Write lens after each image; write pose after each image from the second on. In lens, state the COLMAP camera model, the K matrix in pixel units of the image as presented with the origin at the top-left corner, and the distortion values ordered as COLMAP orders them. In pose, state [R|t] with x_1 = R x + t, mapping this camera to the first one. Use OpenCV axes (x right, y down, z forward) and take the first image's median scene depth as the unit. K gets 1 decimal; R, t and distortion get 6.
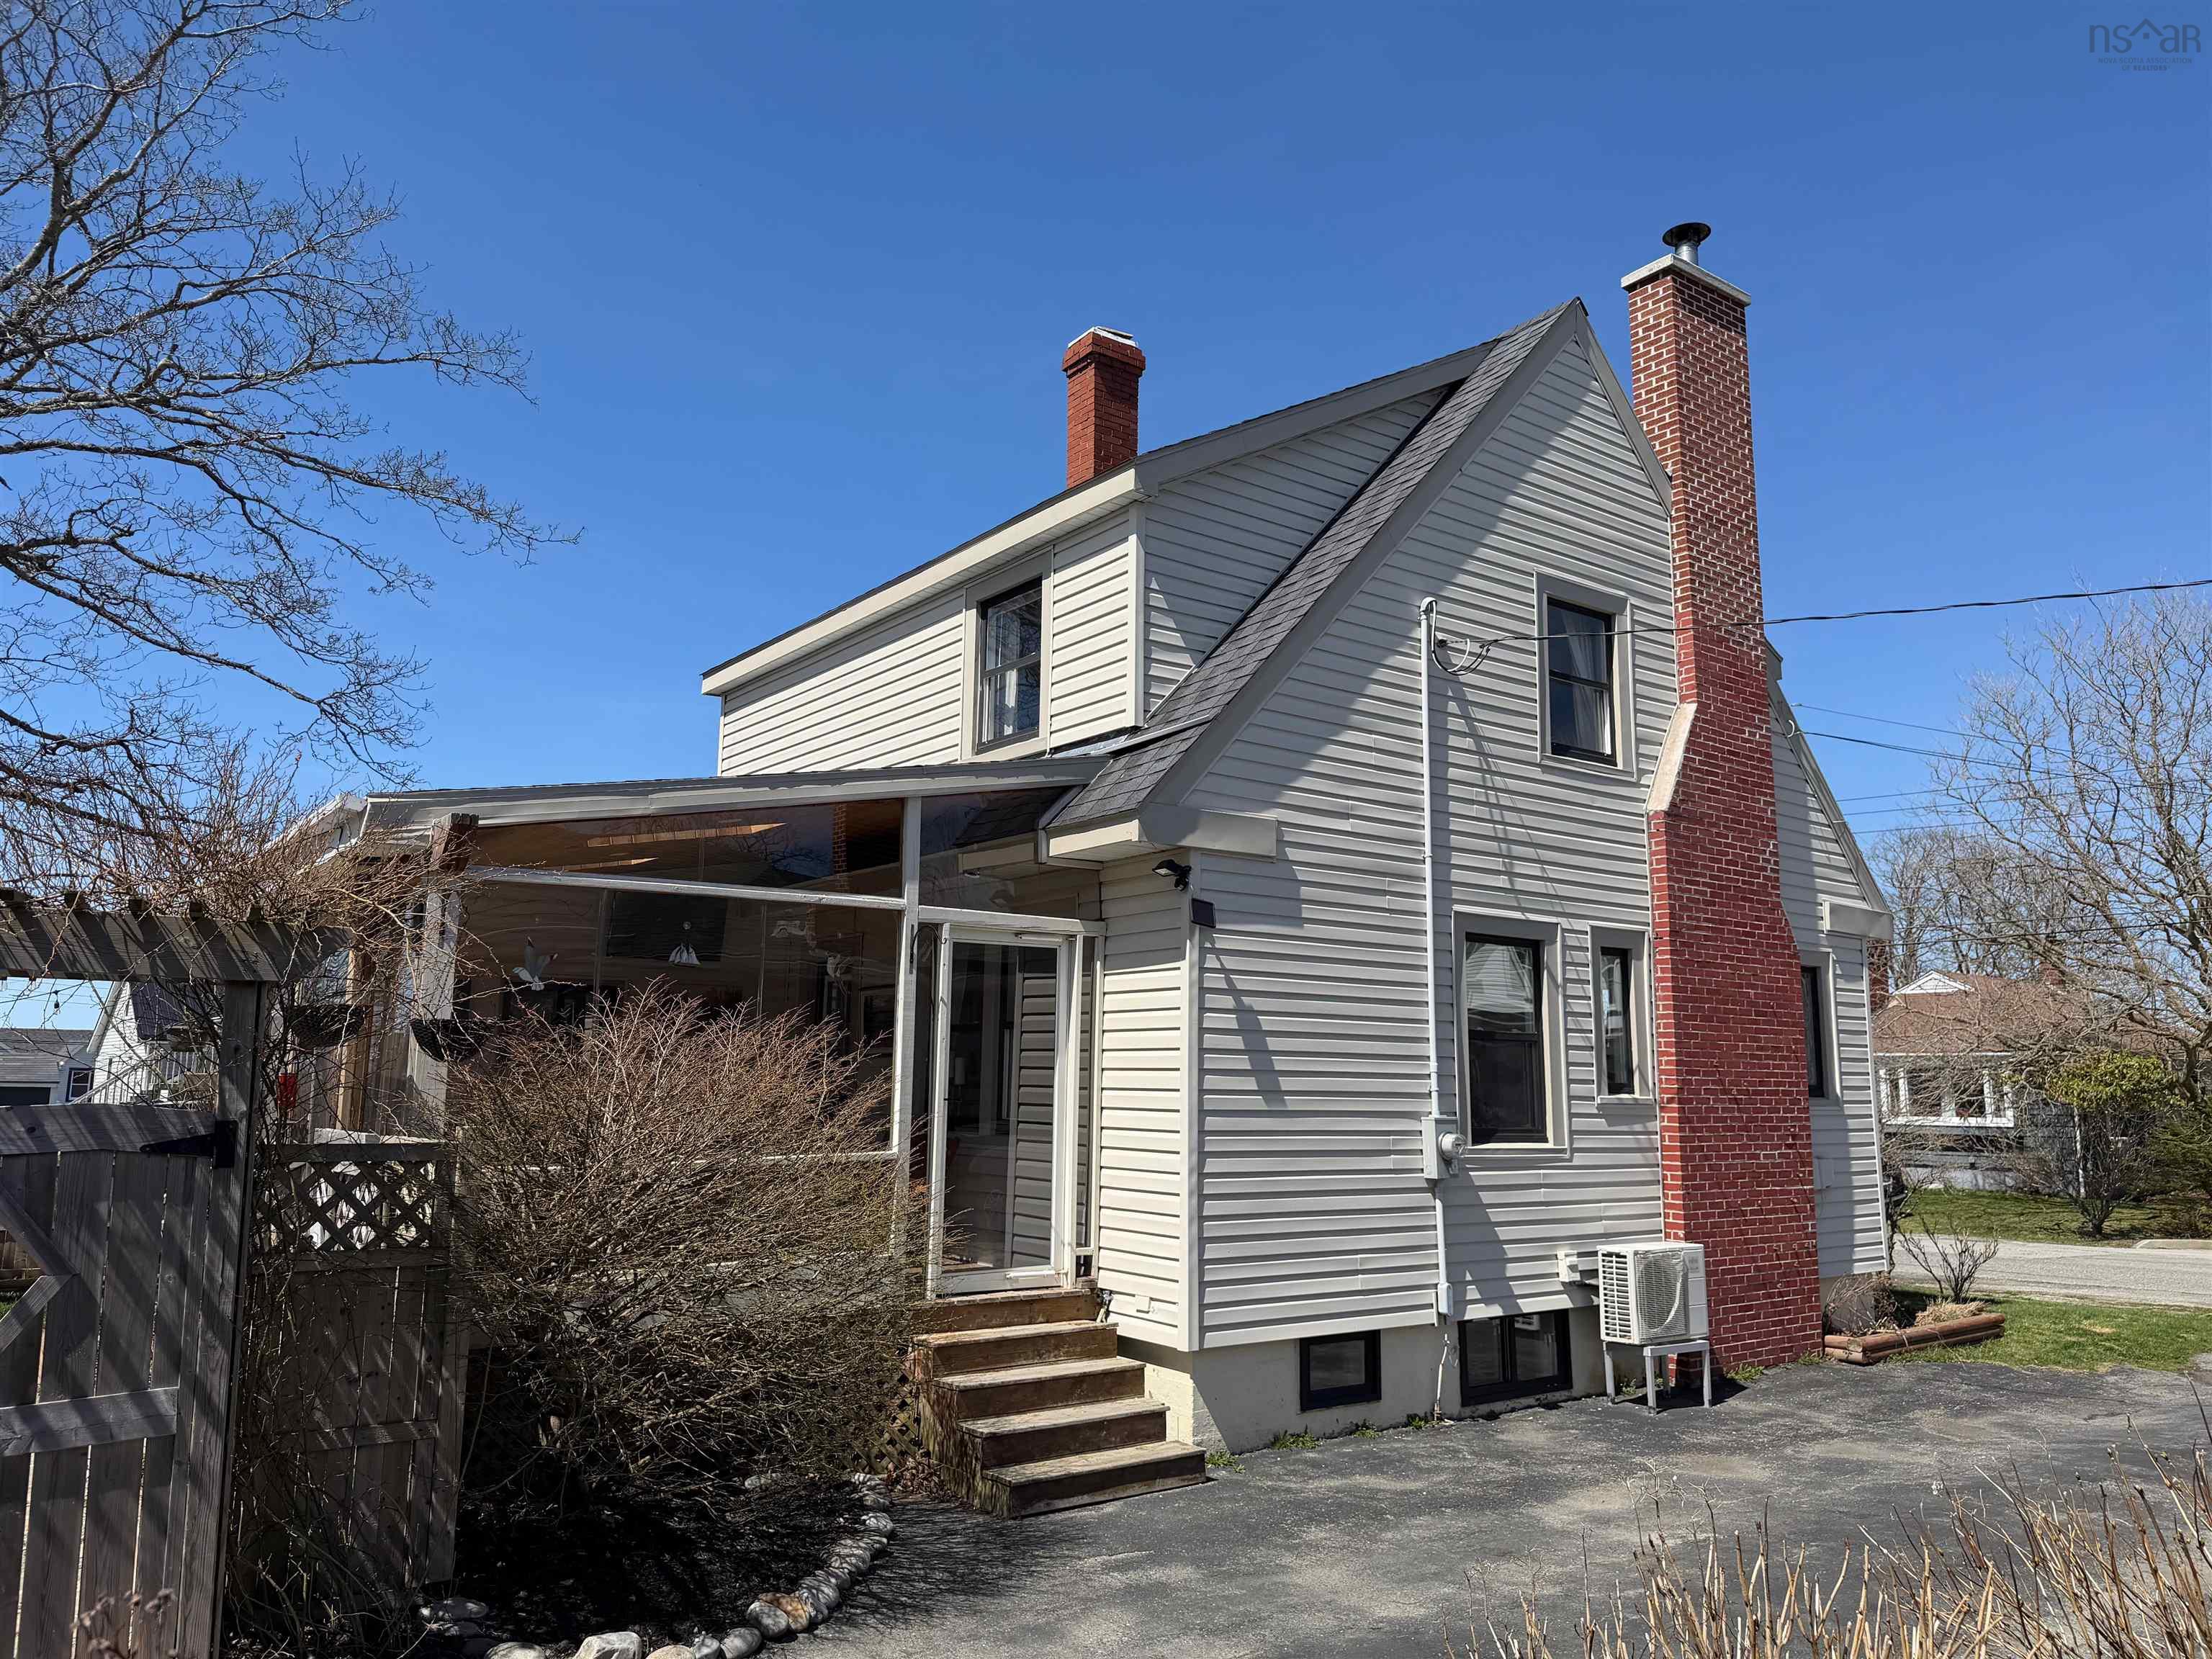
lens RADIAL K [[1560.9, 0, 1109.3], [0, 1560.9, 867.6], [0, 0, 1]] dist [0.066403, -0.105051]
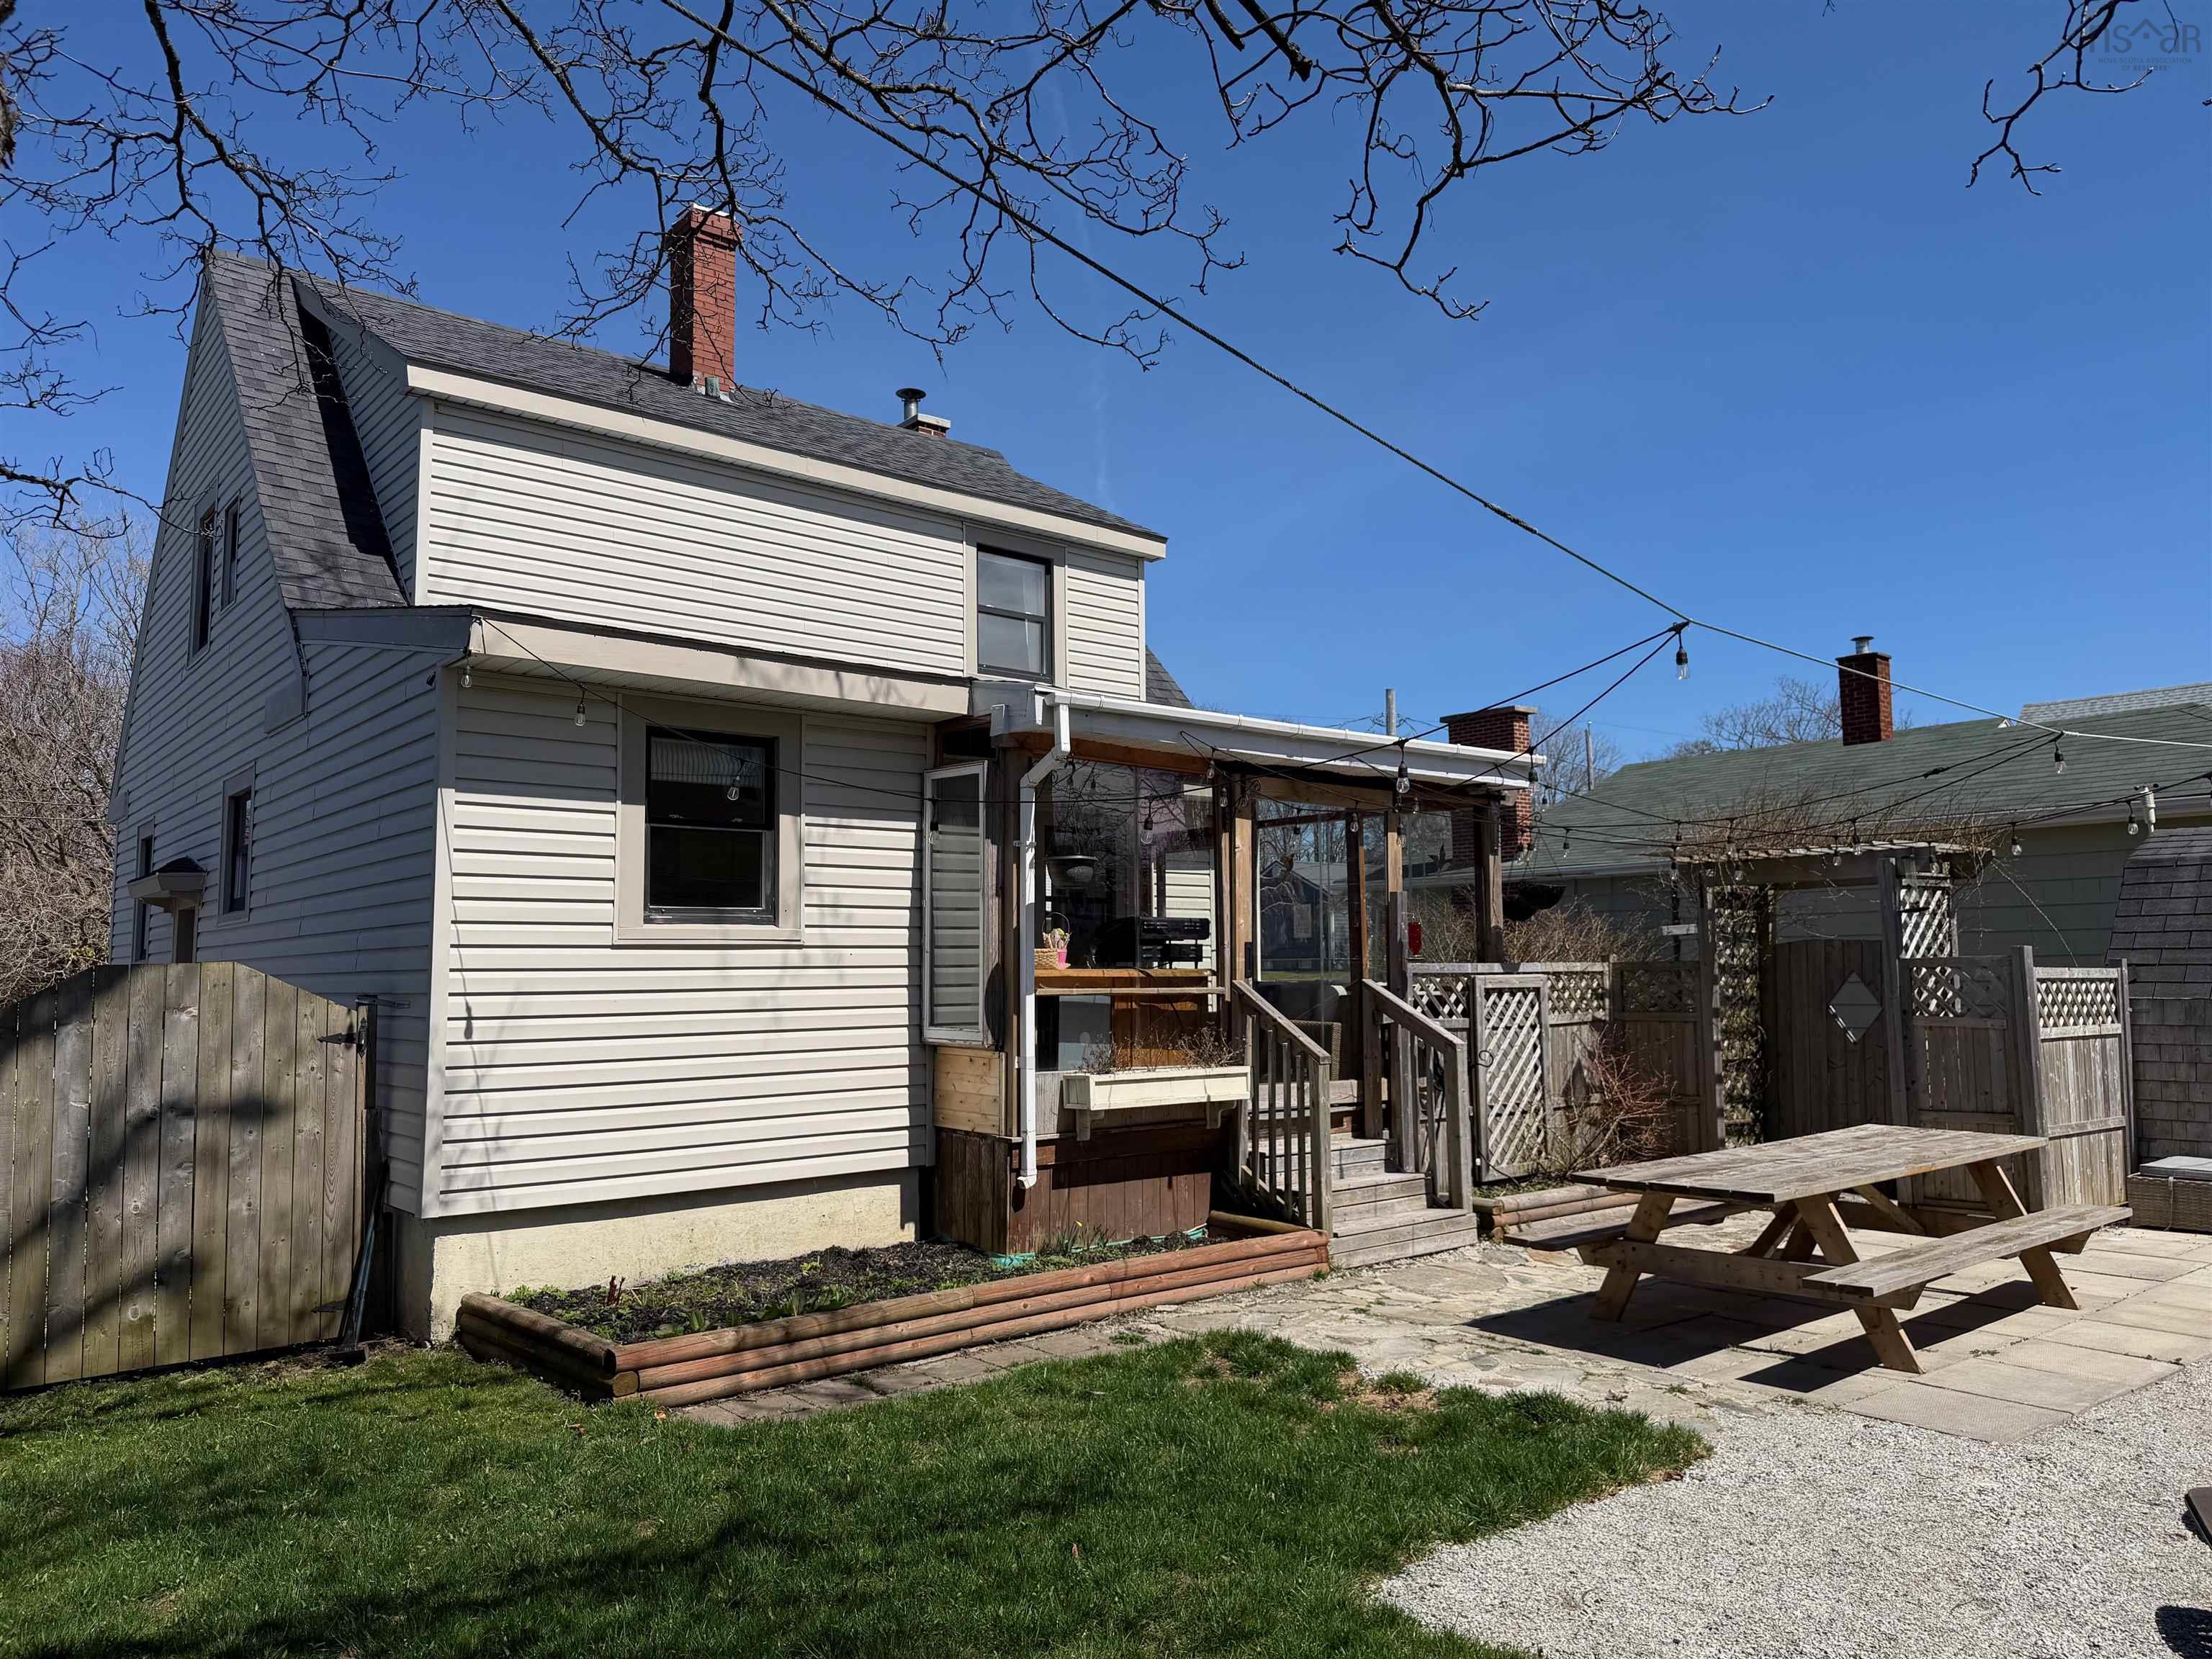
lens RADIAL K [[1560.9, 0, 1109.3], [0, 1560.9, 867.6], [0, 0, 1]] dist [0.066403, -0.105051]
pose [[-0.053008, 0.059178, 0.996839, -1.268519], [-0.122682, 0.990295, -0.065313, 0.142160], [-0.991029, -0.125757, -0.045234, 0.927215]]
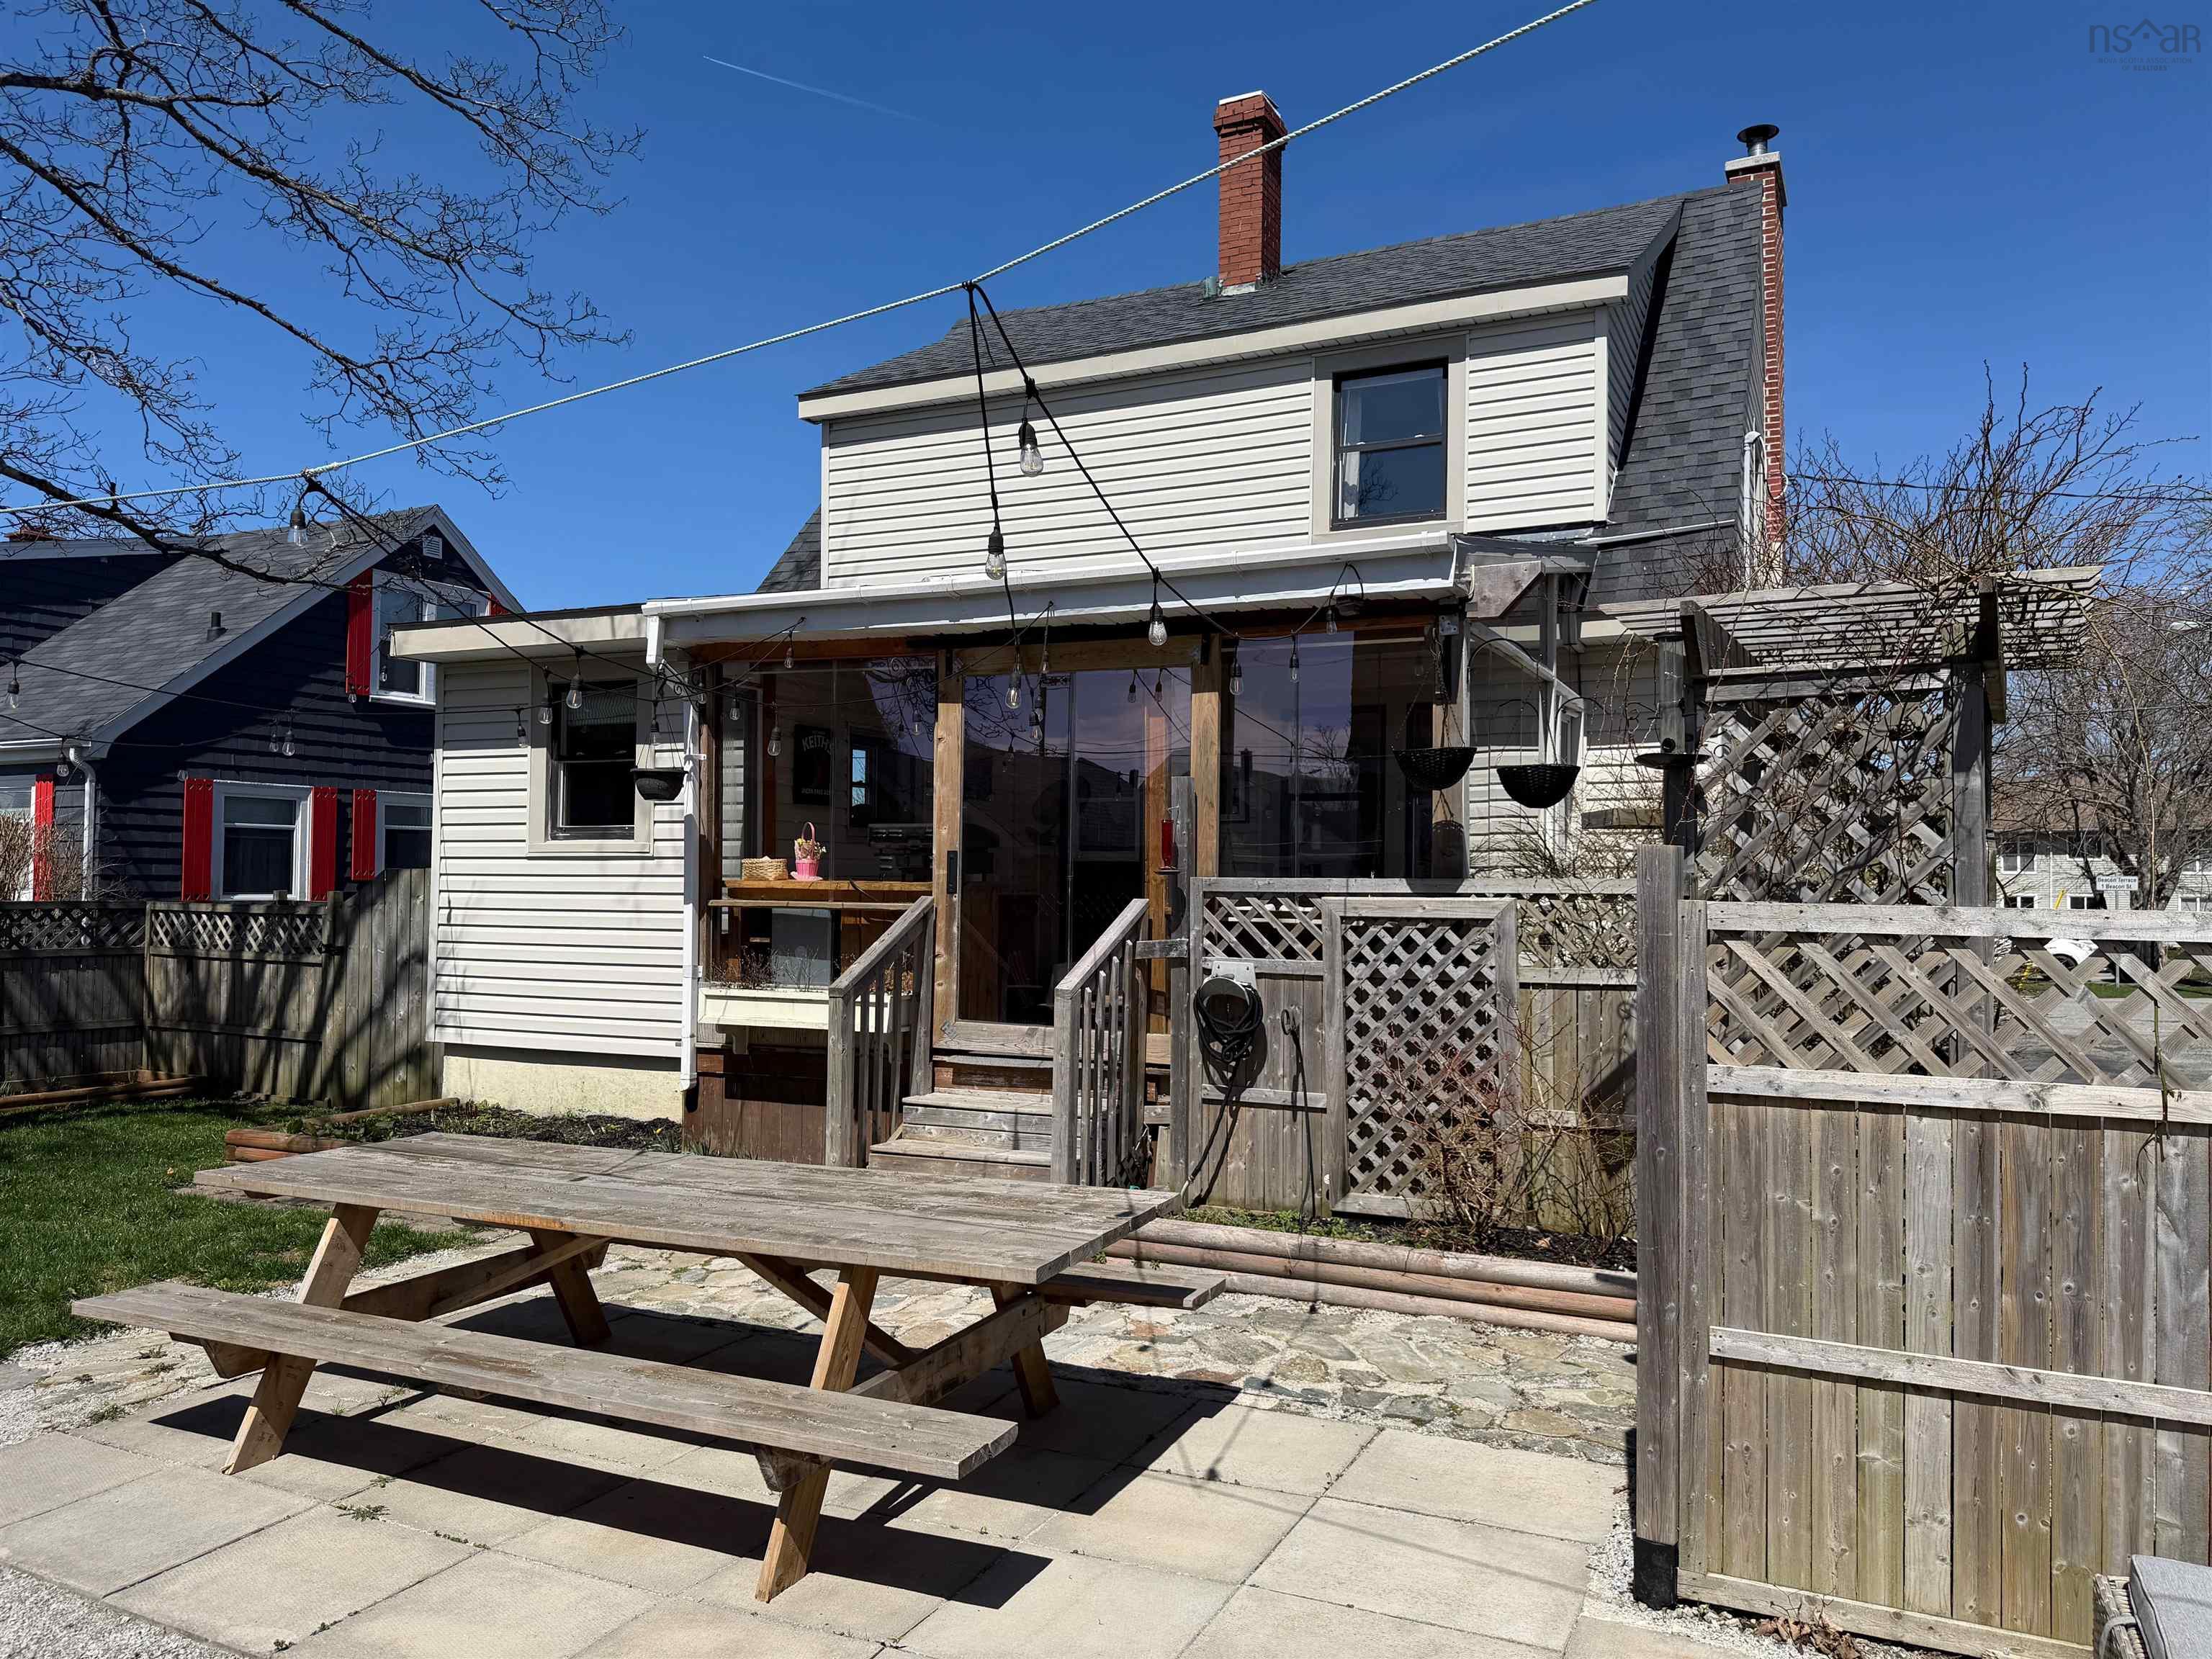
lens RADIAL K [[1560.9, 0, 1109.3], [0, 1560.9, 867.6], [0, 0, 1]] dist [0.066403, -0.105051]
pose [[0.886899, 0.001171, 0.461962, -0.678451], [-0.060617, 0.991646, 0.113861, 0.038456], [-0.457969, -0.128986, 0.879560, 0.141793]]
